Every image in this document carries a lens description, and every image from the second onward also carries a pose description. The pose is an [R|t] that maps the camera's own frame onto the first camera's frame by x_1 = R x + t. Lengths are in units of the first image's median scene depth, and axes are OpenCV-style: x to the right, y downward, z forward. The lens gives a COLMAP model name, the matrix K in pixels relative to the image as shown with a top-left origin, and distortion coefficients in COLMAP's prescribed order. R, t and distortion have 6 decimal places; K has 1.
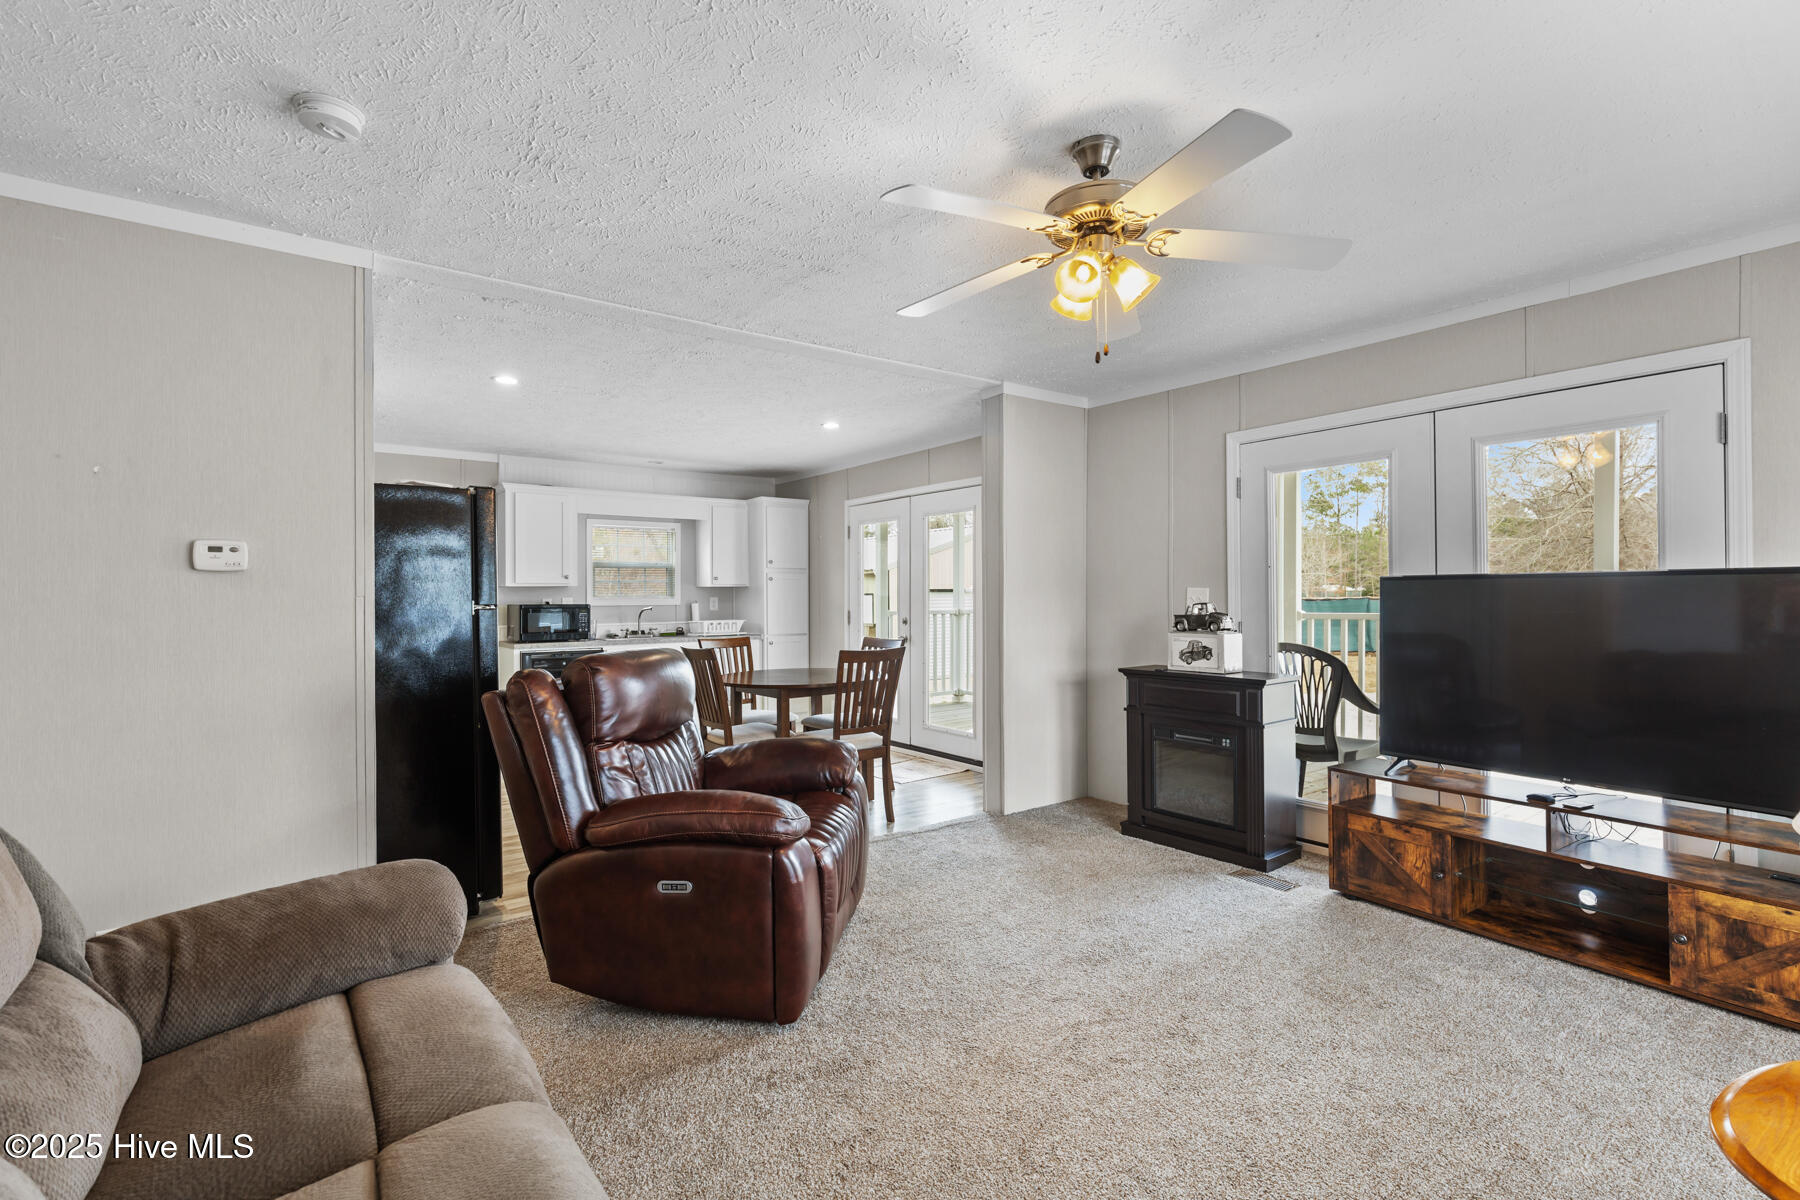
lens RADIAL K [[798.0, 0, 902.7], [0, 798.0, 588.6], [0, 0, 1]] dist [-0.012771, 0.000444]
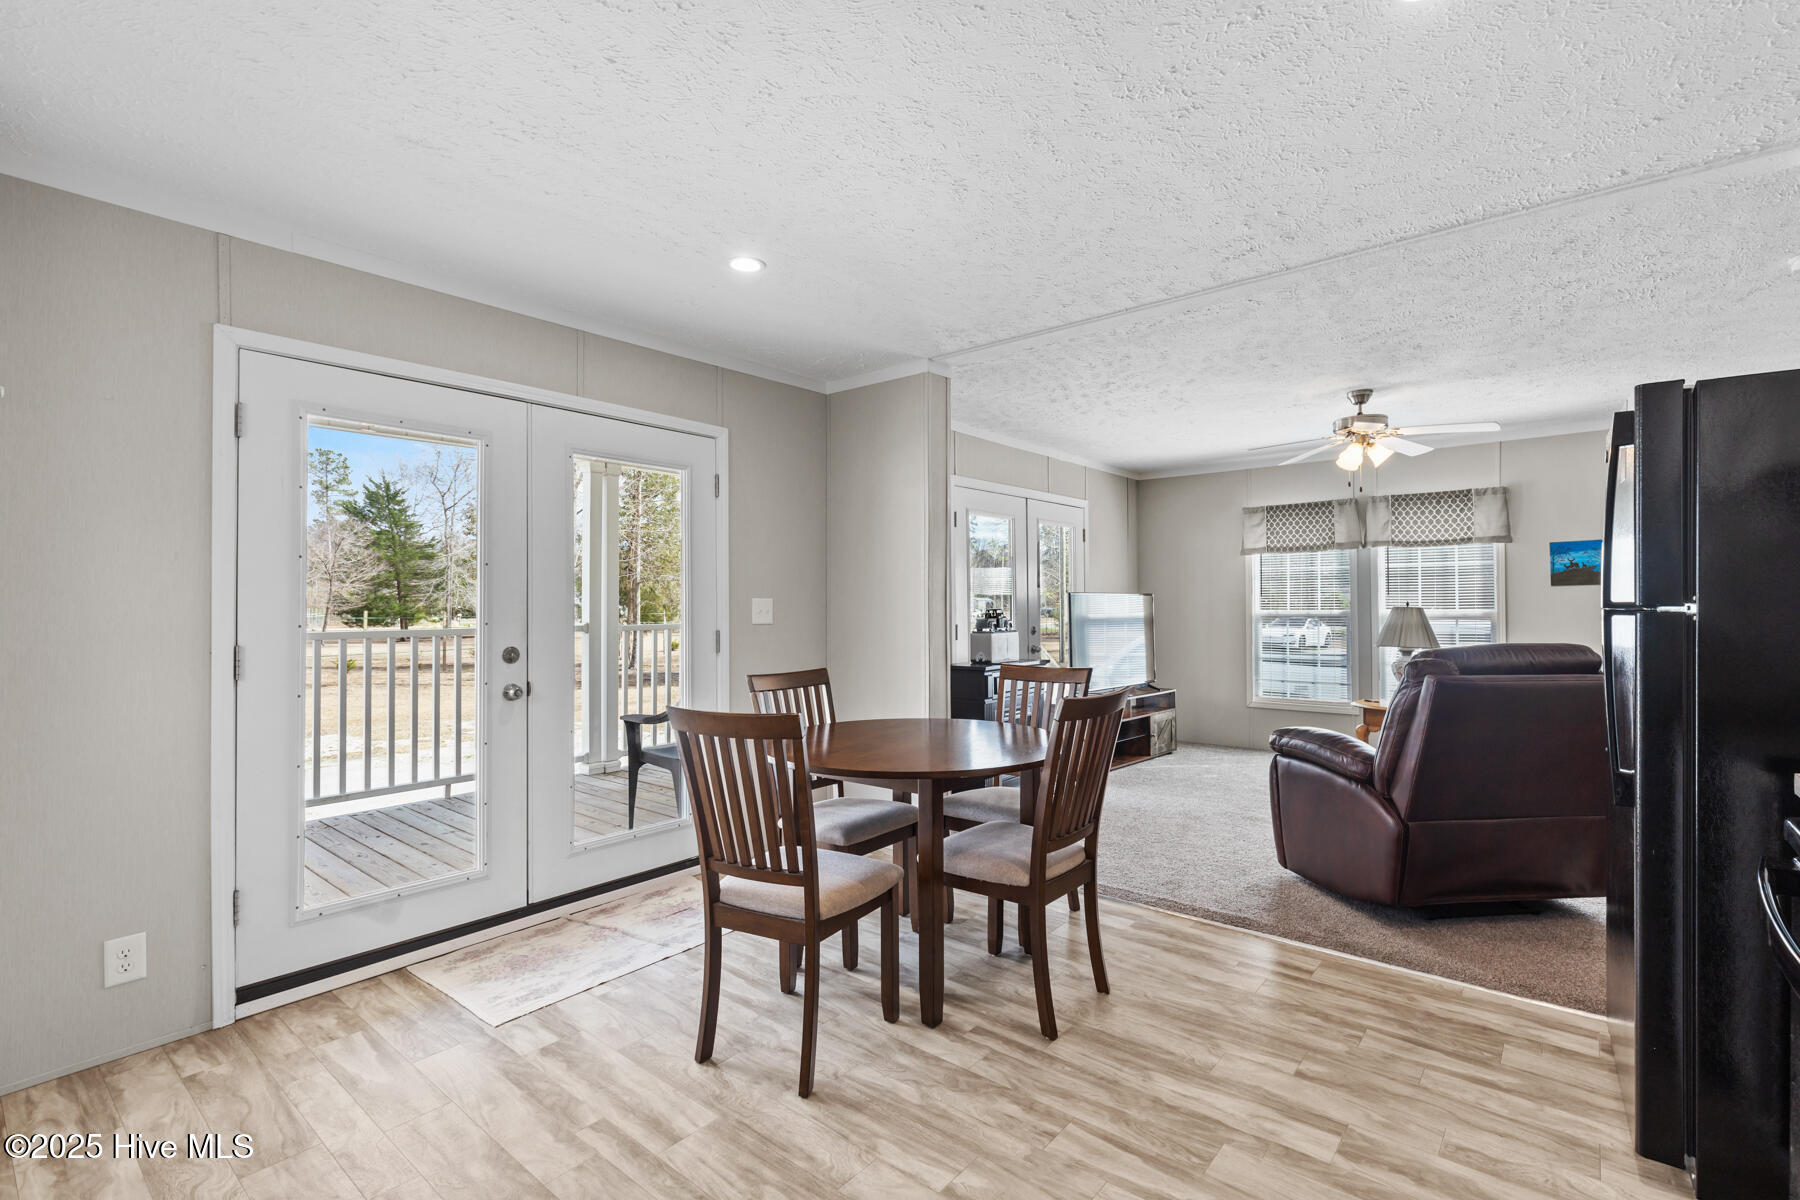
lens RADIAL K [[825.1, 0, 891.5], [0, 825.1, 605.6], [0, 0, 1]] dist [0.000490, 0.000288]
pose [[-0.221020, 0.010488, 0.975213, -1.133641], [0.001481, 0.999945, -0.010418, 0.032561], [-0.975268, -0.000859, -0.221023, 1.877103]]
